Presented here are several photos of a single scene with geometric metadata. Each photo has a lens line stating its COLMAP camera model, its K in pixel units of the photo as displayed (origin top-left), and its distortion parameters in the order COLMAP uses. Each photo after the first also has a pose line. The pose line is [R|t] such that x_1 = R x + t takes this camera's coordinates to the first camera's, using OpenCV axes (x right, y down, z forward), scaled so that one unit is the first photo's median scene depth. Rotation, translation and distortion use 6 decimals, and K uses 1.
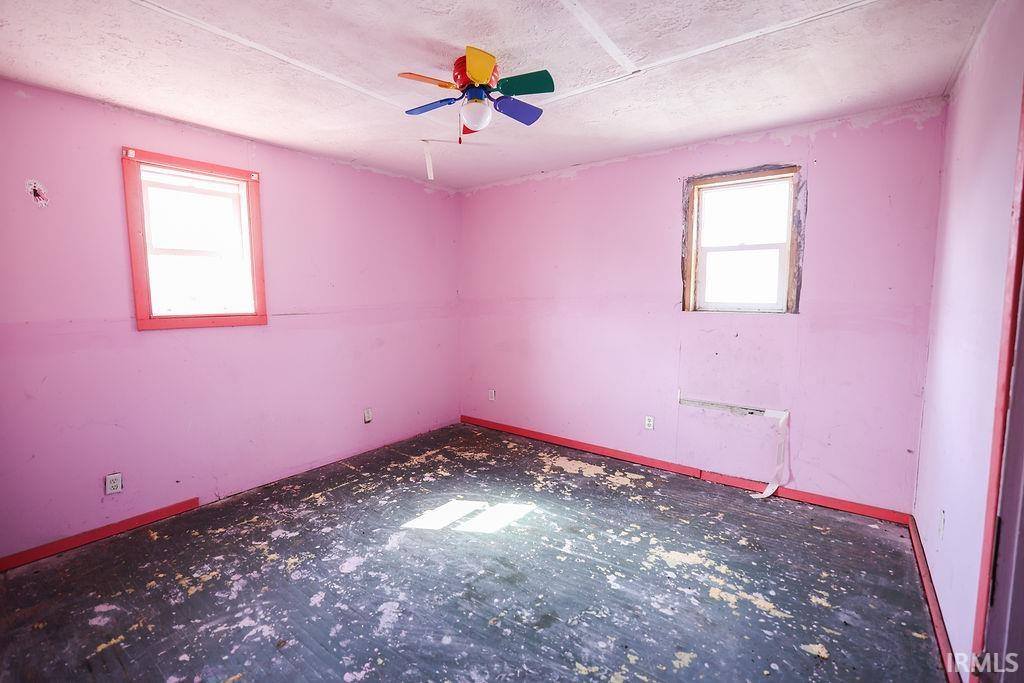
lens RADIAL K [[440.9, 0, 530.1], [0, 440.9, 331.7], [0, 0, 1]] dist [-0.036697, 0.010758]
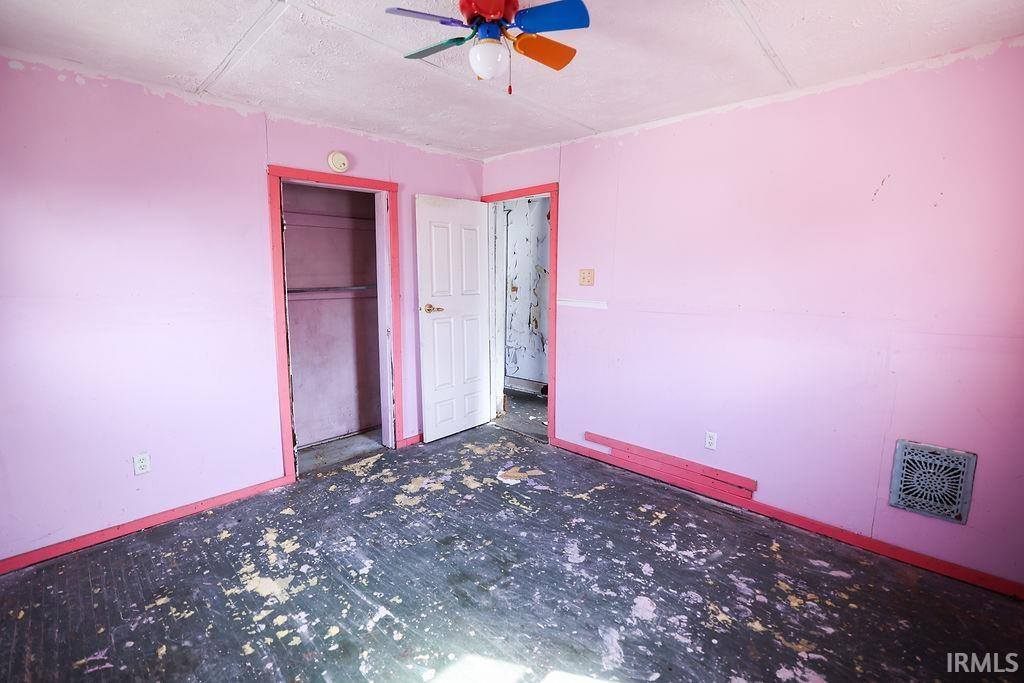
lens RADIAL K [[440.9, 0, 530.1], [0, 440.9, 331.7], [0, 0, 1]] dist [-0.036697, 0.010758]
pose [[-0.994710, -0.013228, 0.101872, -0.282988], [0.008216, 0.978253, 0.207254, -0.171184], [-0.102398, 0.206994, -0.972969, 1.811611]]
